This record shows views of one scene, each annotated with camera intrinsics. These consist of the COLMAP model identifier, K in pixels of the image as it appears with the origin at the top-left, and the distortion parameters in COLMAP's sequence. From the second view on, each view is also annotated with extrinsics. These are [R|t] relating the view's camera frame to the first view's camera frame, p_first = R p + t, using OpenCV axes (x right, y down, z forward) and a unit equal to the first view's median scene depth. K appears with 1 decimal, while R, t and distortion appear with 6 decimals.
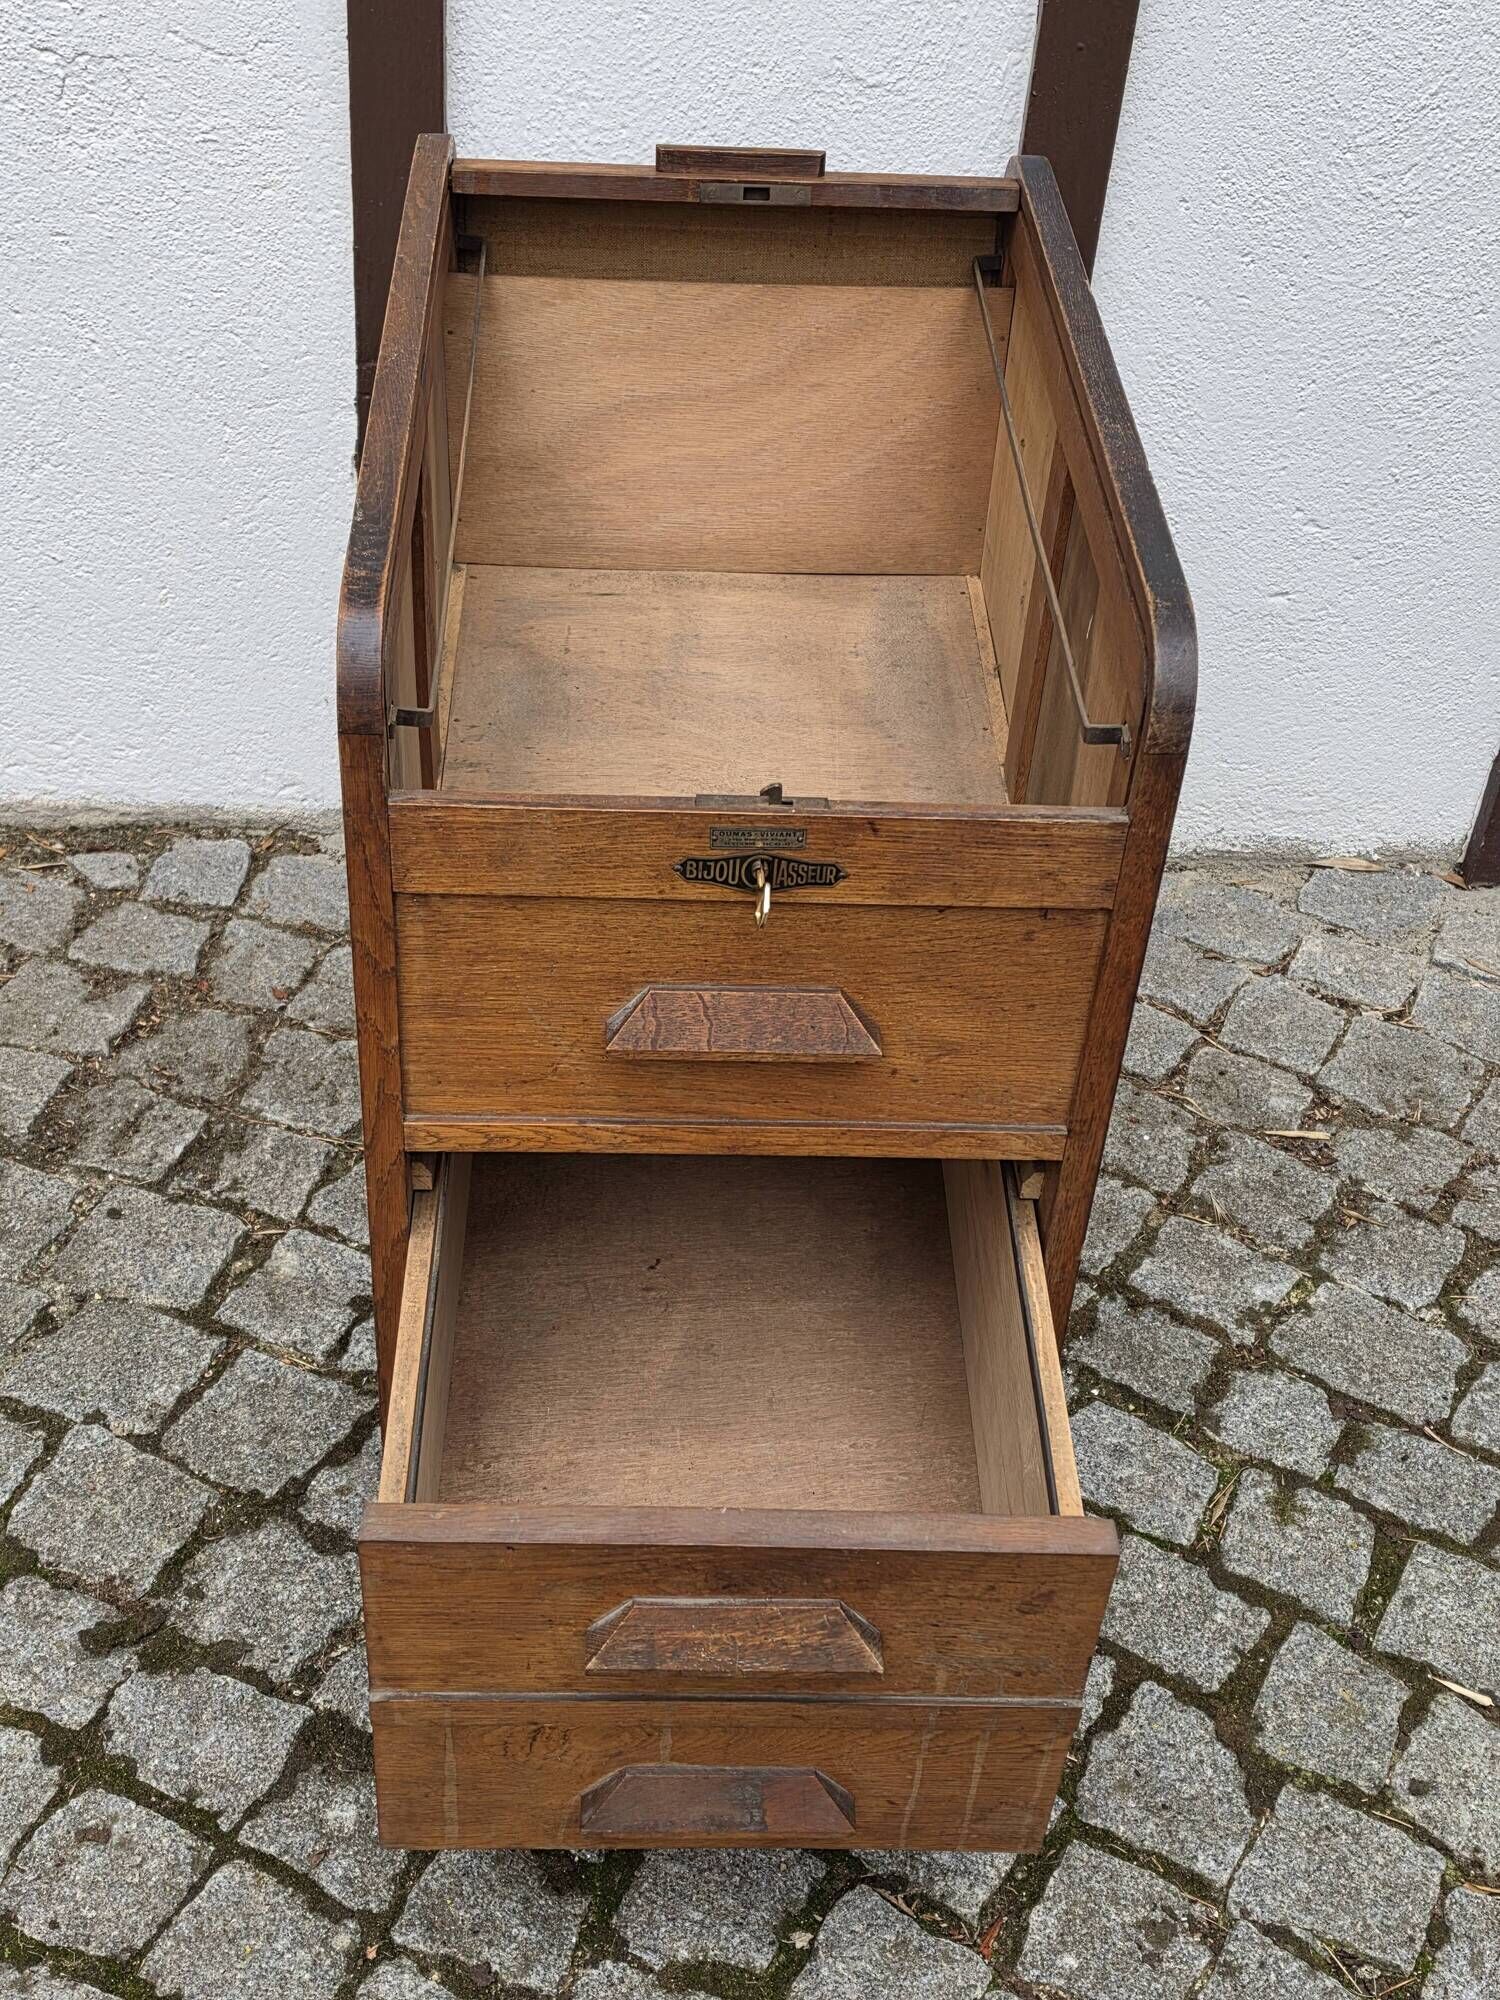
lens RADIAL K [[2503.9, 0, 761.0], [0, 2503.9, 1046.4], [0, 0, 1]] dist [0.141744, -0.254417]
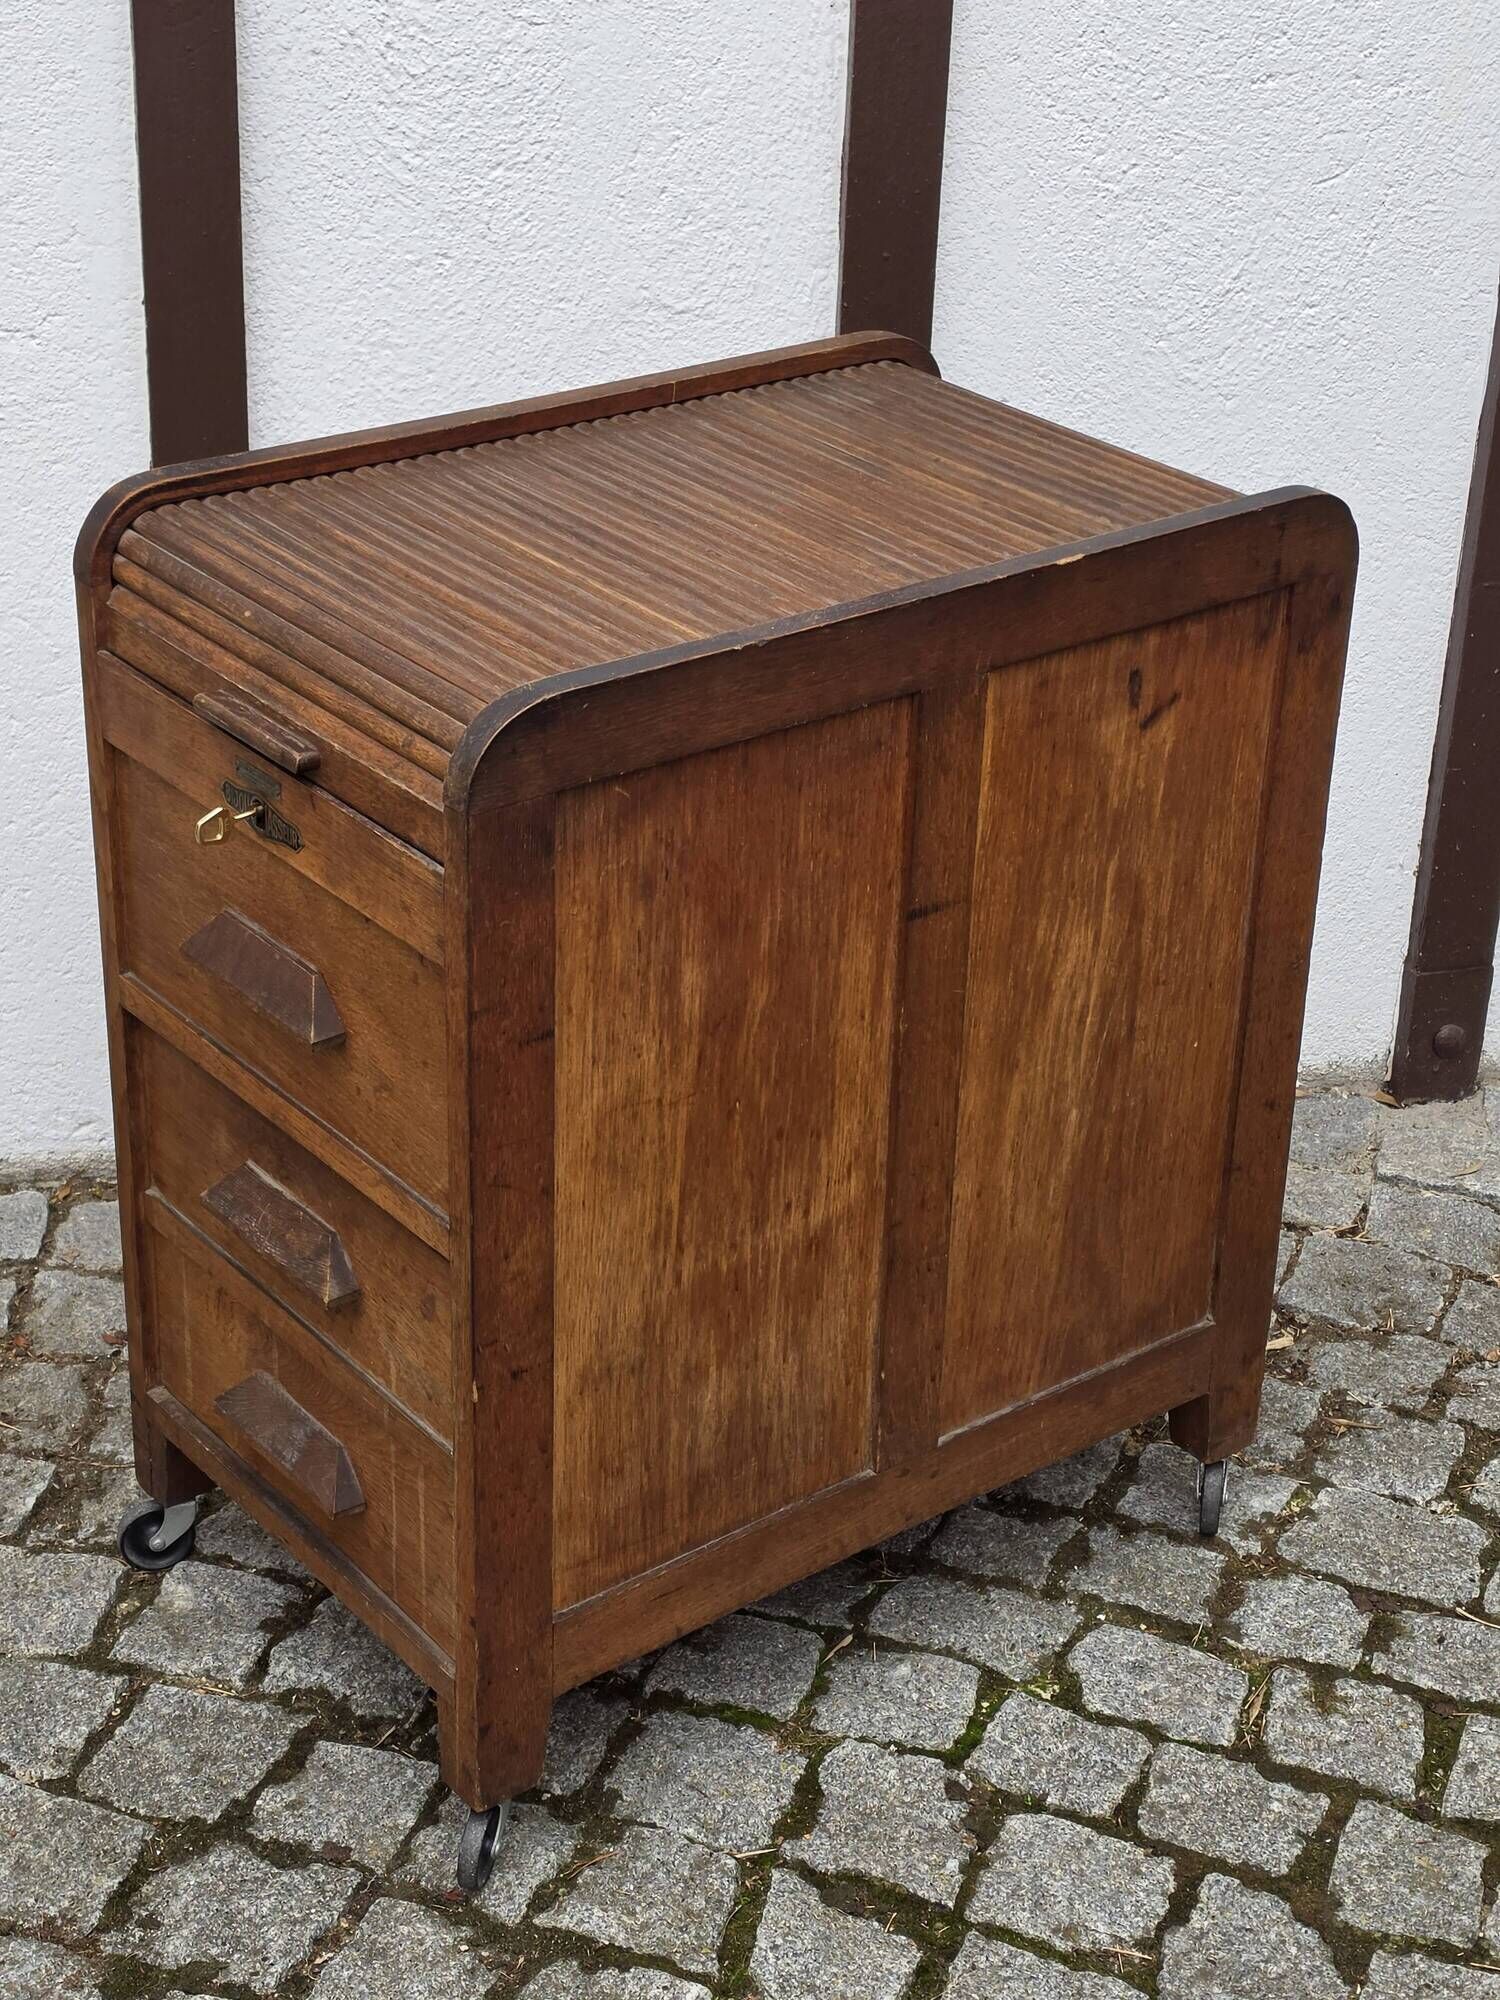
lens RADIAL K [[3492.9, 0, 813.6], [0, 3492.9, 980.4], [0, 0, 1]] dist [0.190069, -0.469313]
pose [[0.986644, -0.103141, 0.126080, -0.105108], [0.128682, 0.968086, -0.215058, 0.174109], [-0.099876, 0.228410, 0.968429, -0.267050]]
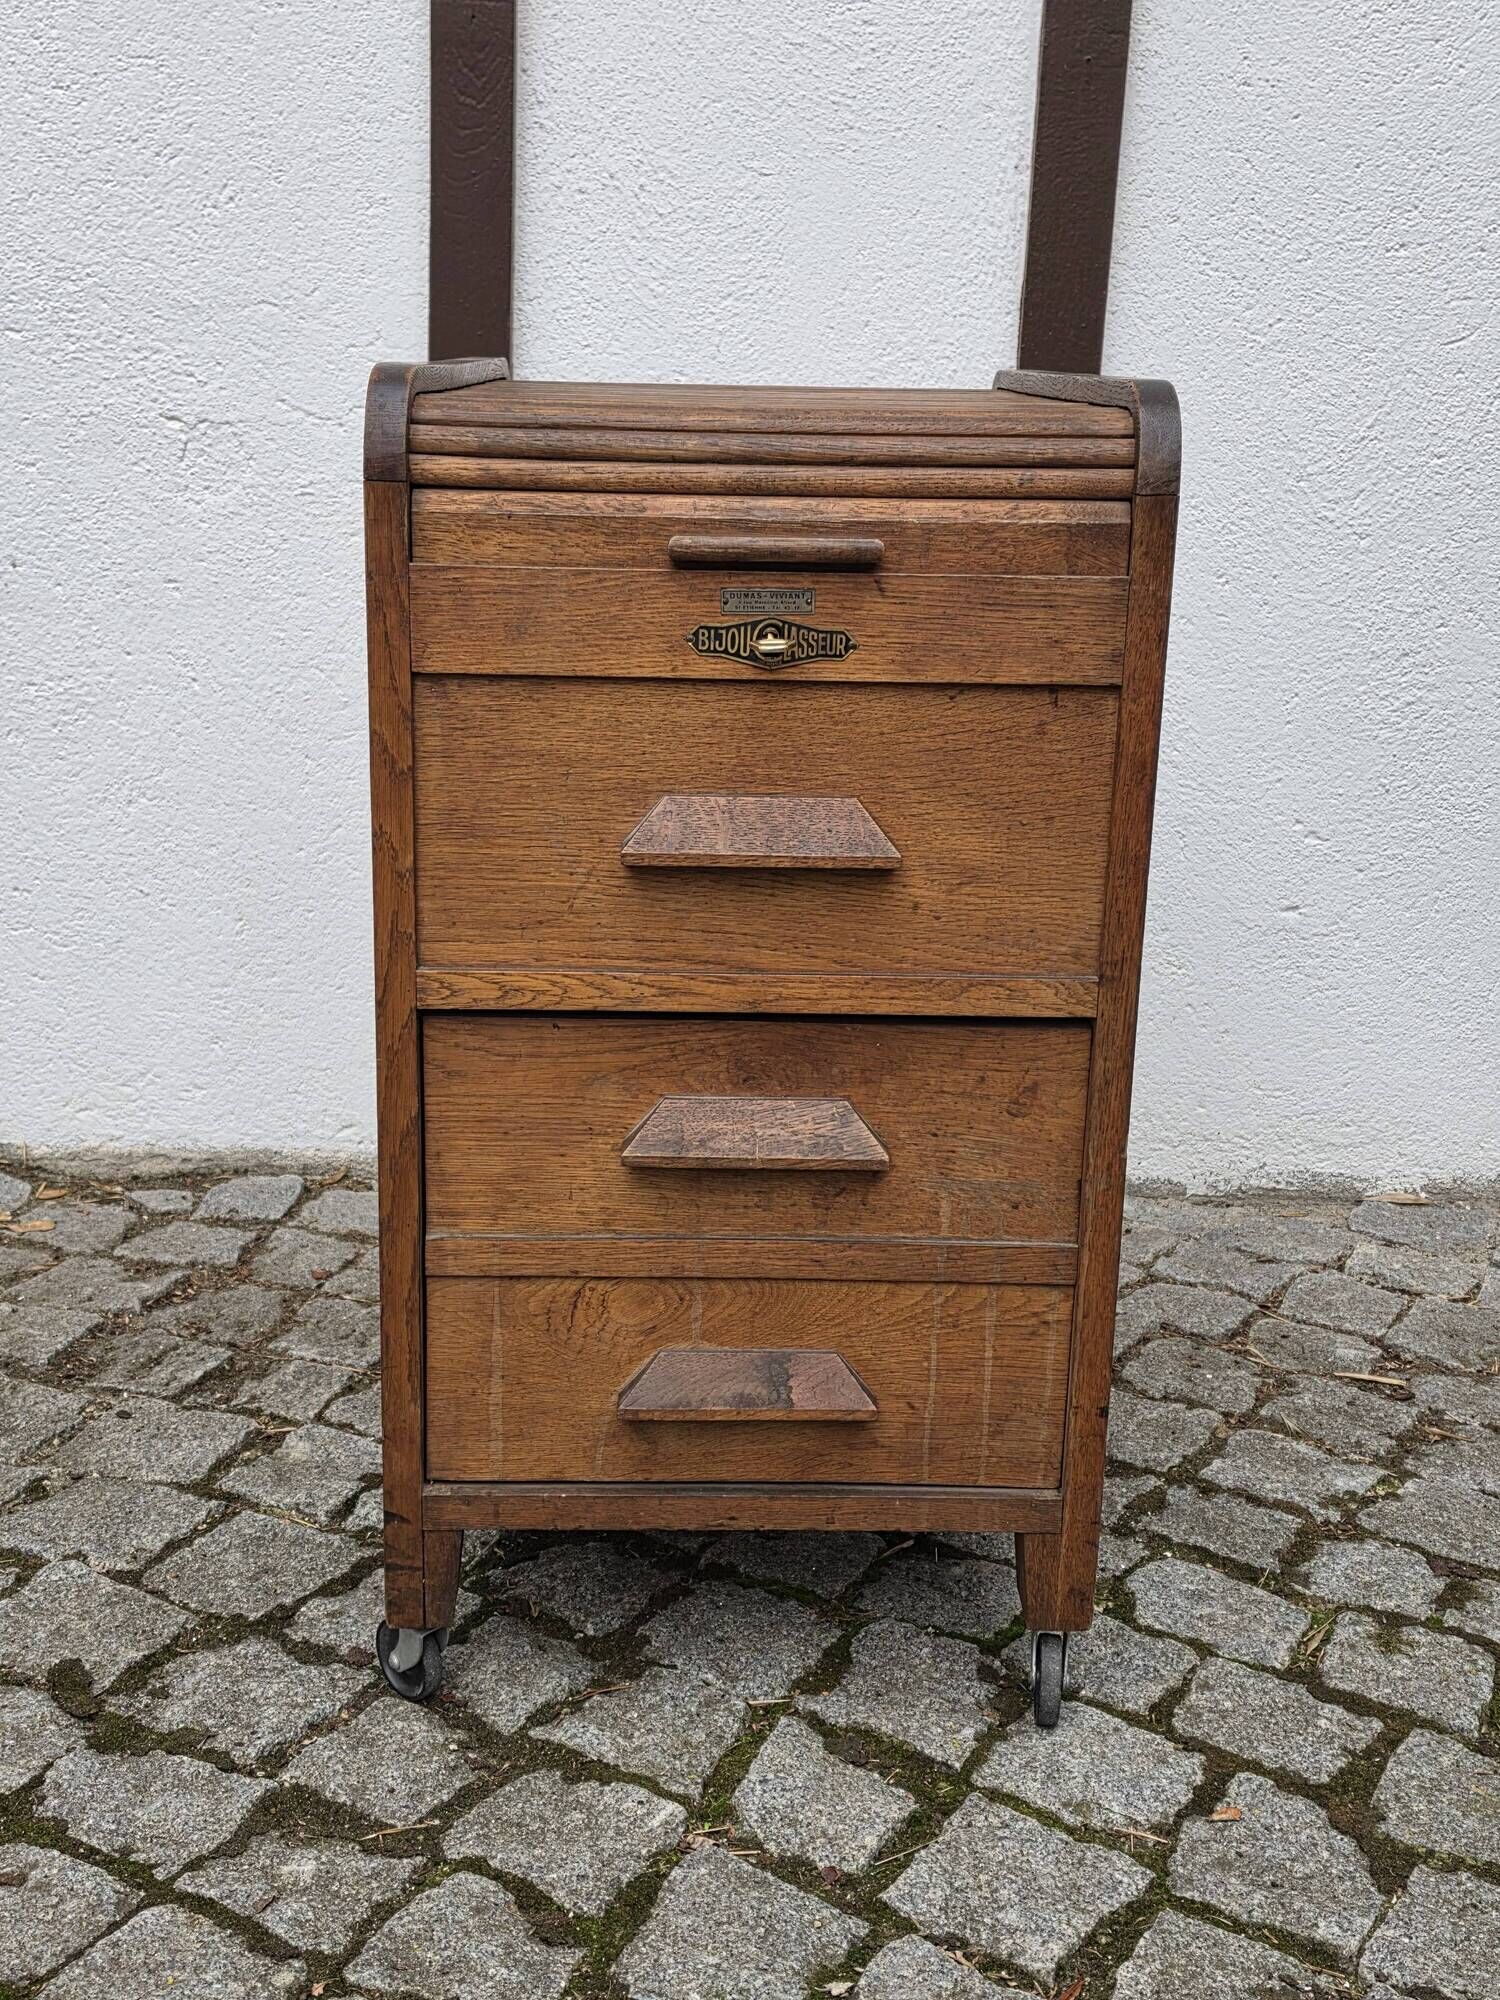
lens RADIAL K [[2367.1, 0, 763.1], [0, 2367.1, 992.9], [0, 0, 1]] dist [0.100171, -0.120848]
pose [[0.999000, -0.027770, -0.035033, 0.022541], [0.010168, 0.904272, -0.426836, 0.319796], [0.043532, 0.426053, 0.903650, 0.128640]]
